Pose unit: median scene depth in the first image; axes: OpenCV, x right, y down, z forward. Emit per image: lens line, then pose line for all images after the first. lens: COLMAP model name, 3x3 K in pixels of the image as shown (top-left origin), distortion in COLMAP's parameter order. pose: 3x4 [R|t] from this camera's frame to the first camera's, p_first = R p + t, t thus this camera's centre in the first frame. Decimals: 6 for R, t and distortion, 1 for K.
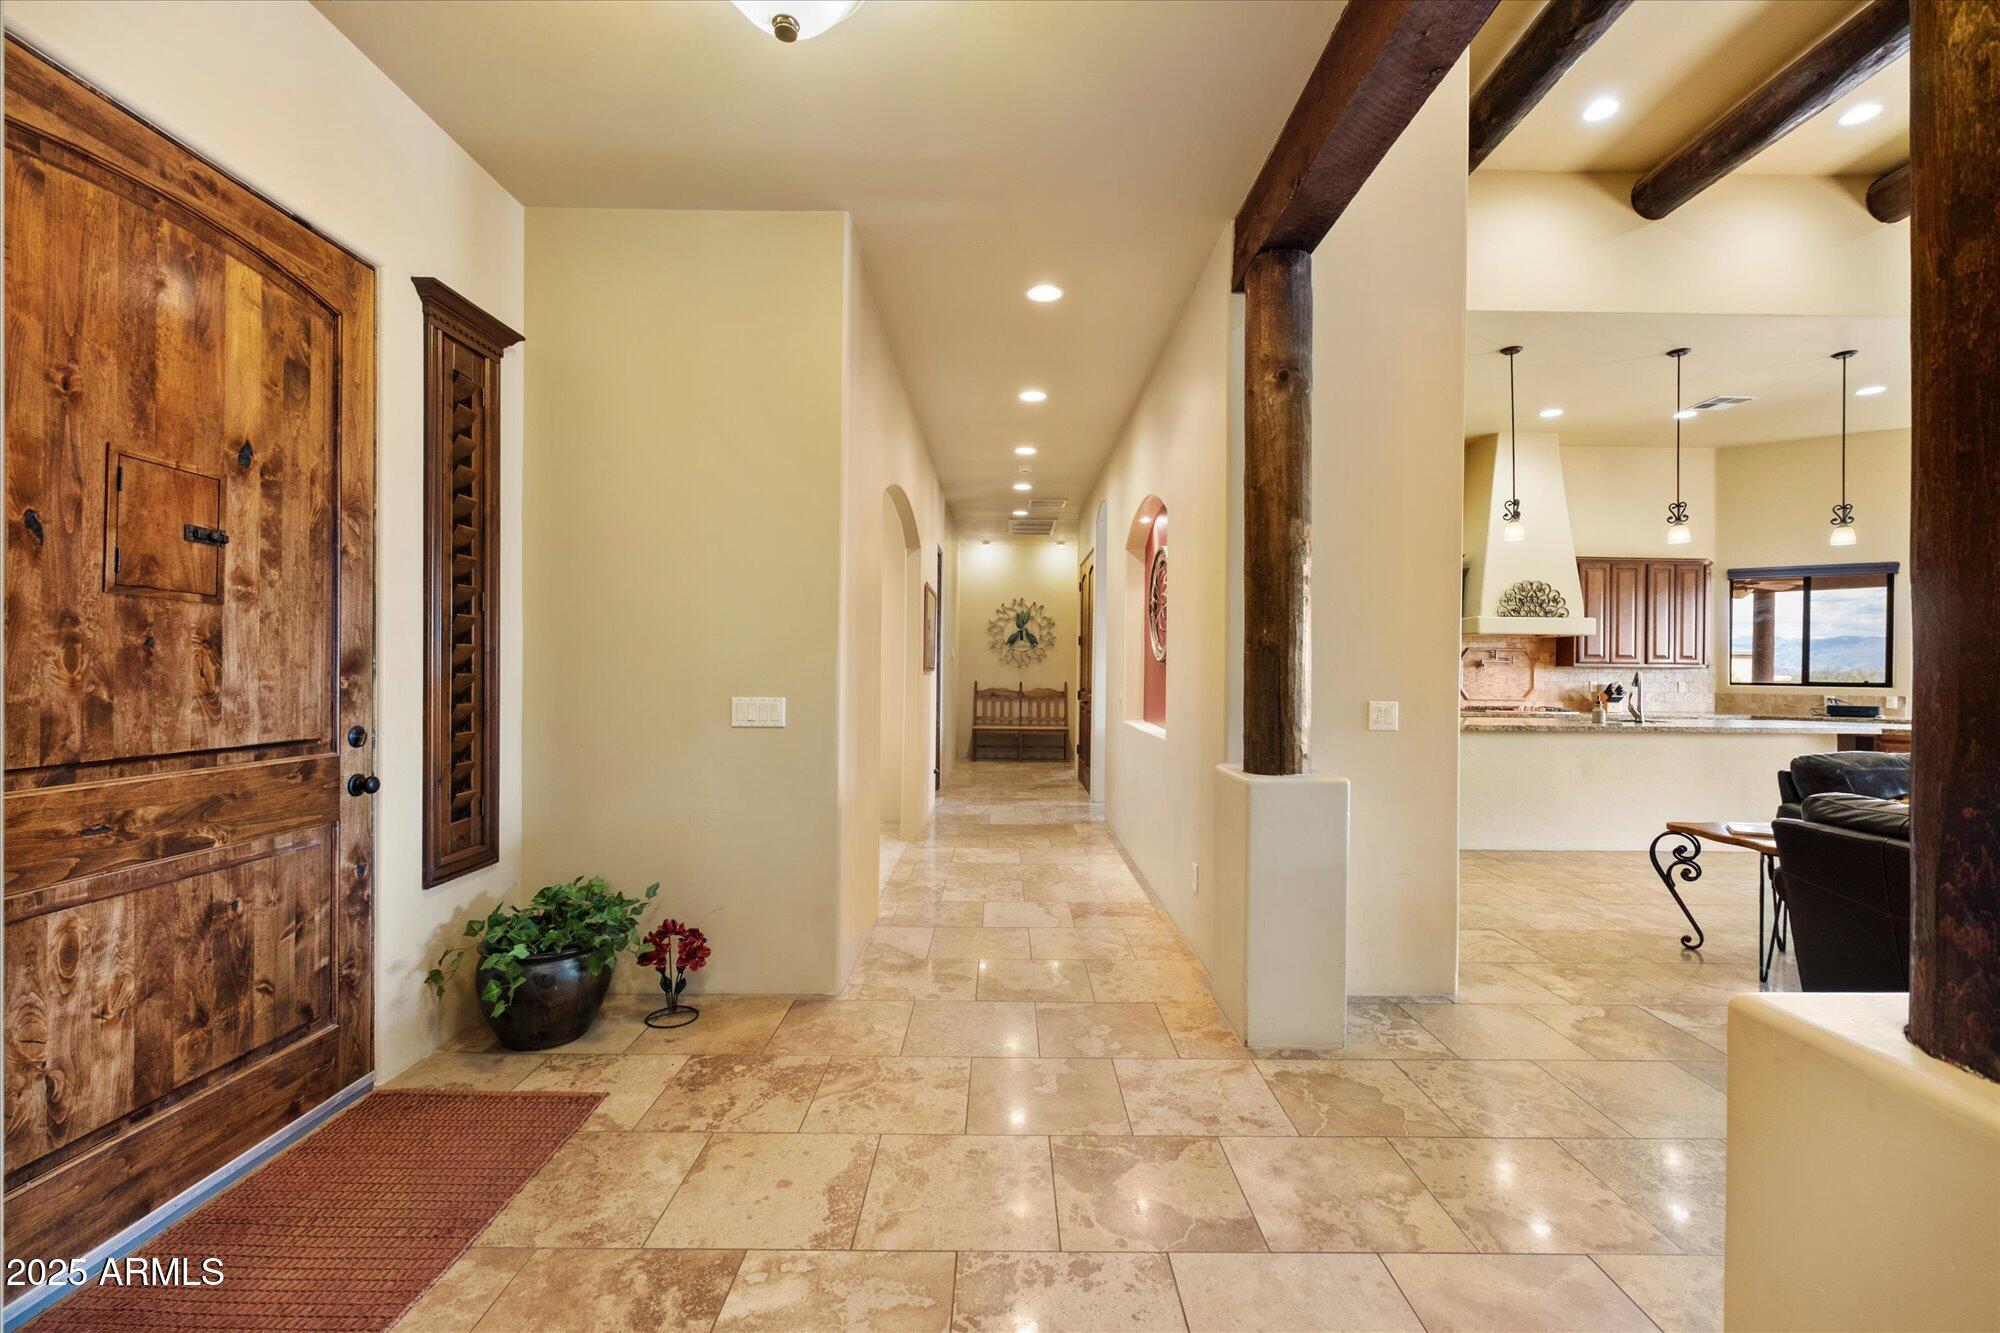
lens RADIAL K [[853.7, 0, 999.6], [0, 853.7, 674.1], [0, 0, 1]] dist [-0.003626, 0.000462]
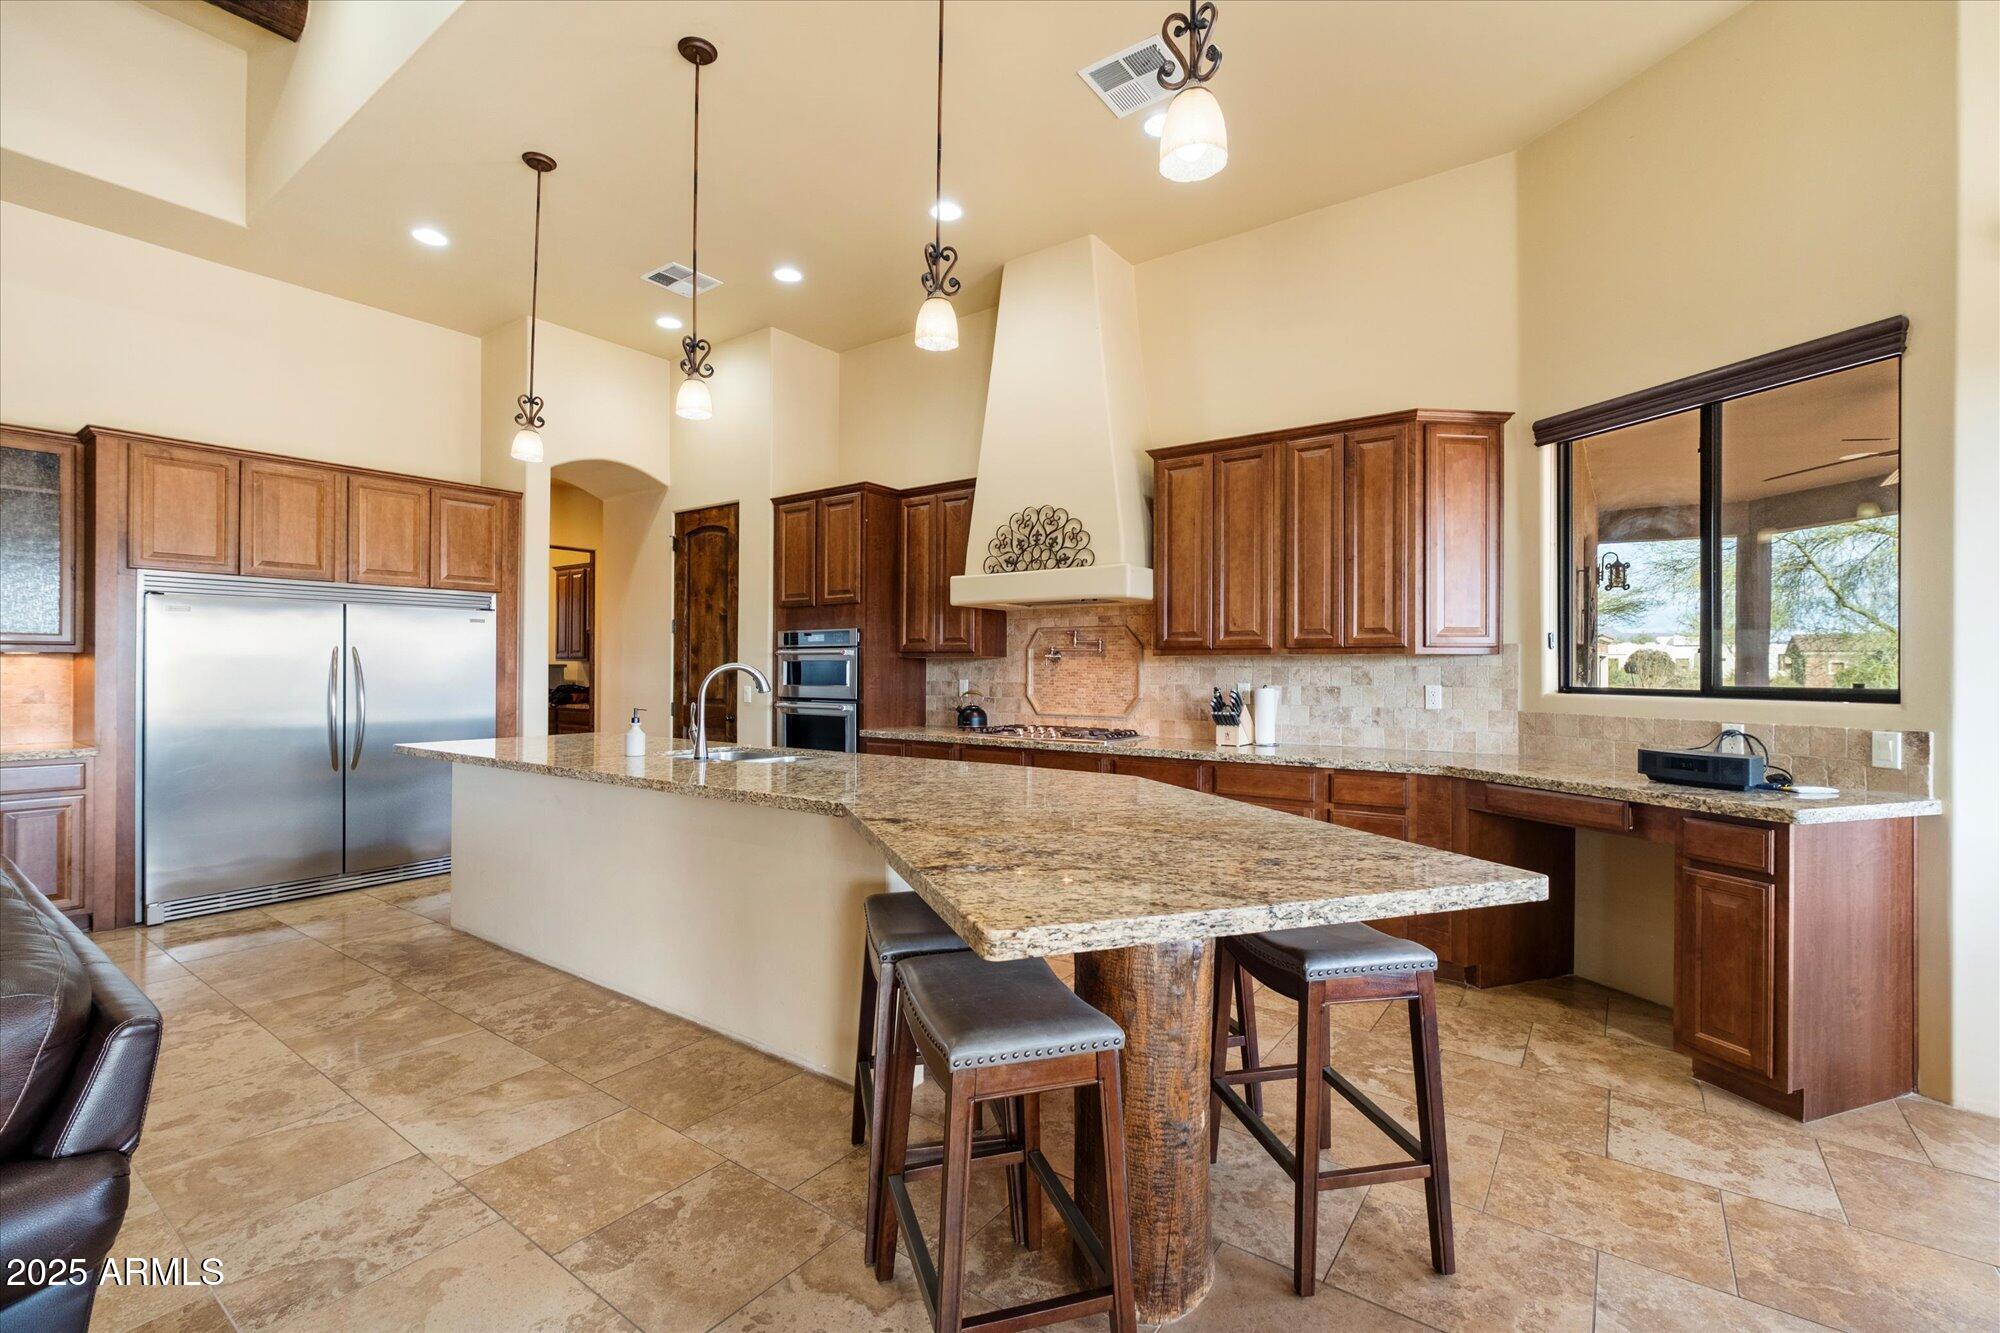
lens RADIAL K [[853.7, 0, 1033.2], [0, 853.7, 667.8], [0, 0, 1]] dist [-0.003626, 0.000462]
pose [[0.803281, -0.009546, -0.595524, 0.958860], [0.004166, 0.999937, -0.010408, 0.003675], [0.595586, 0.005880, 0.803270, 0.542111]]
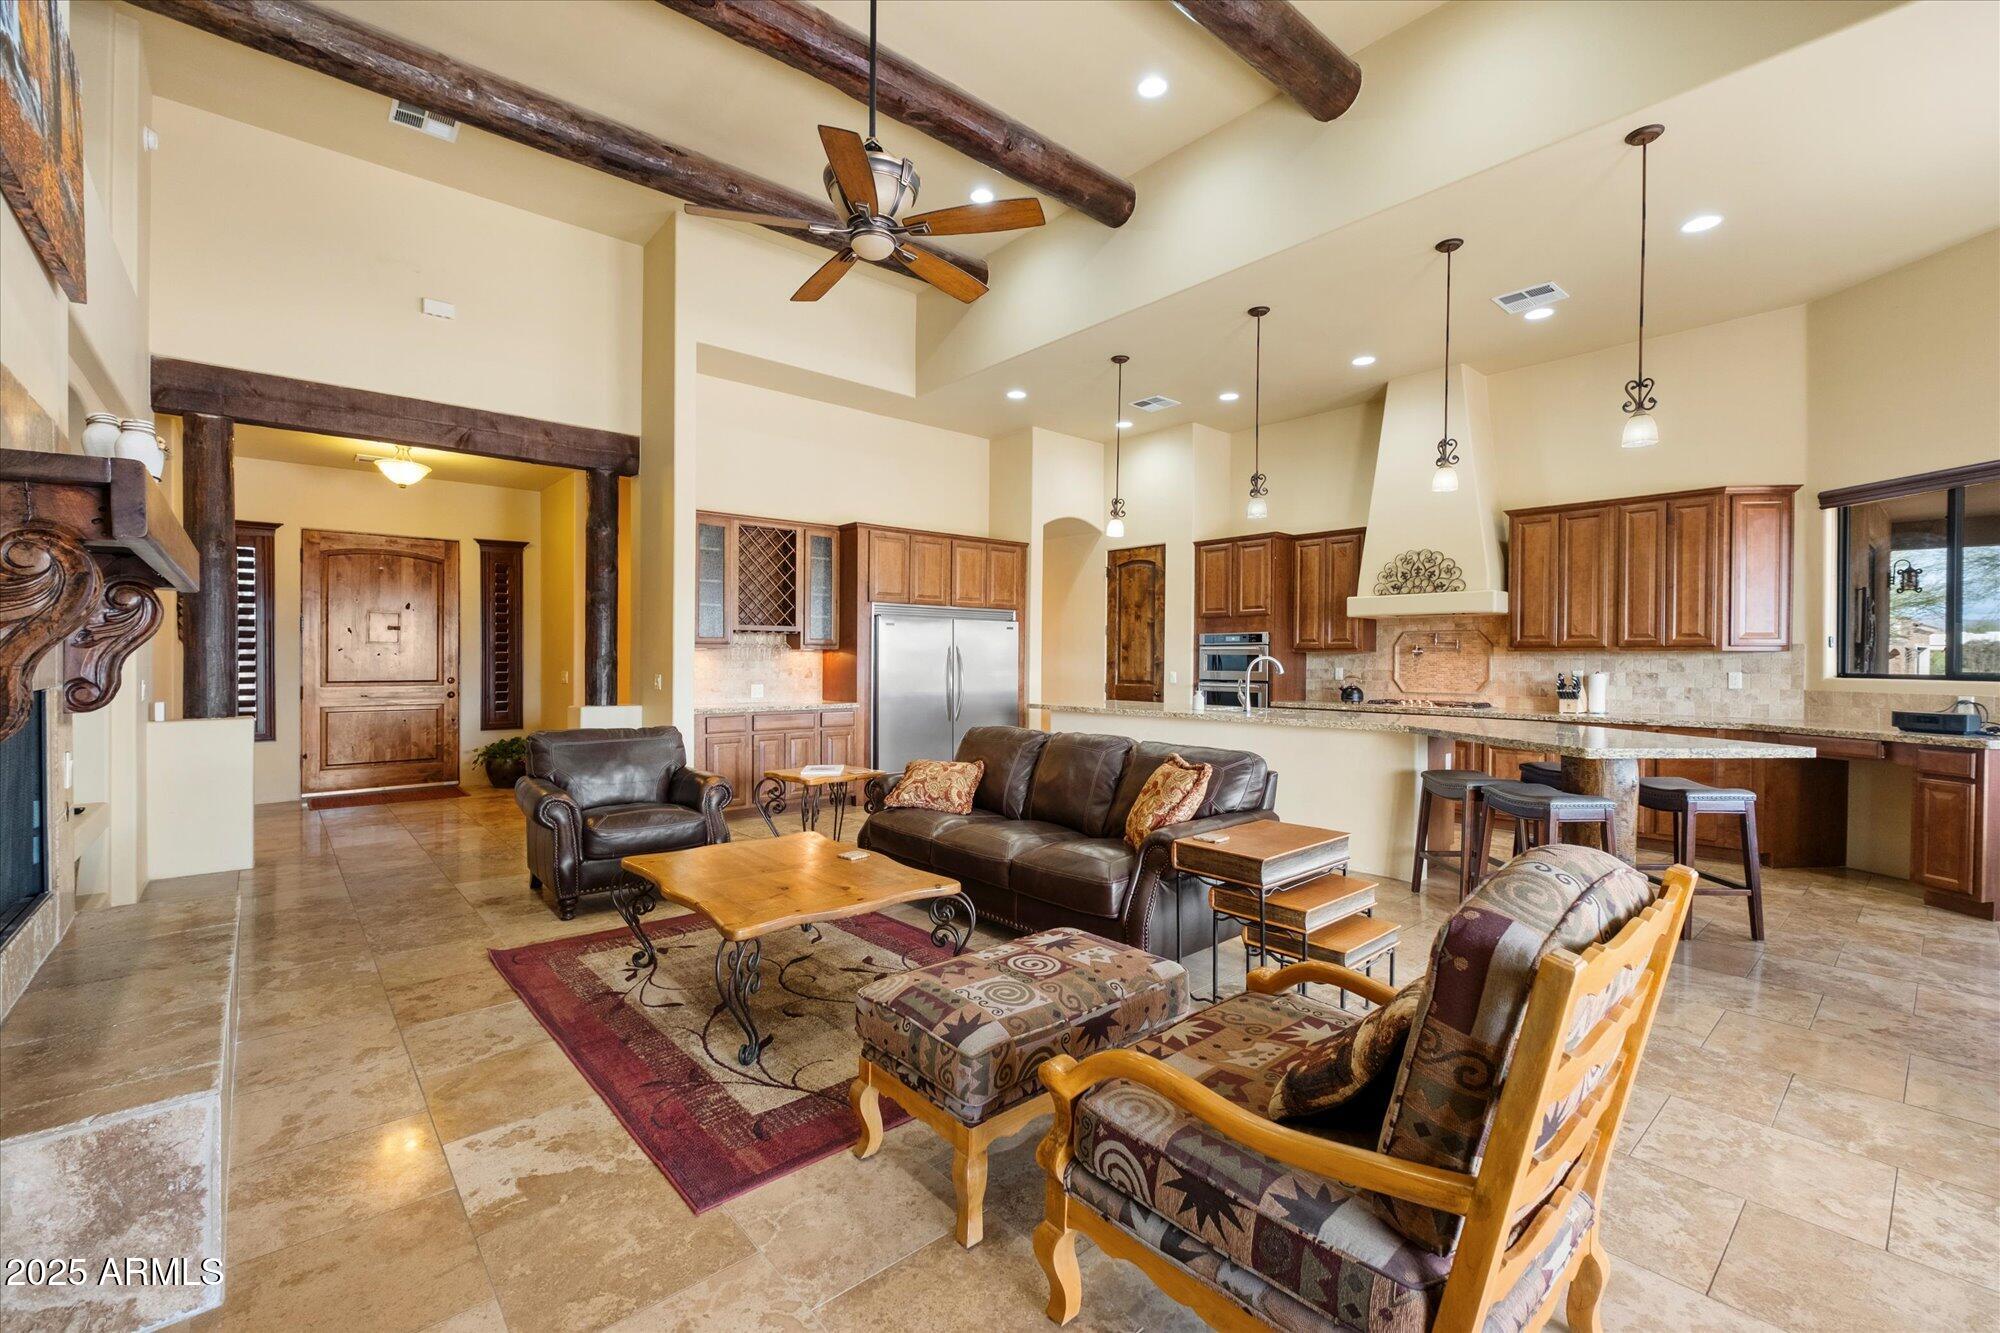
lens RADIAL K [[853.7, 0, 1011.5], [0, 853.7, 667.9], [0, 0, 1]] dist [-0.003626, 0.000462]
pose [[0.641478, -0.000376, -0.767141, 1.008795], [-0.000190, 1.000000, -0.000648, 0.006559], [0.767141, 0.000561, 0.641478, 0.158558]]
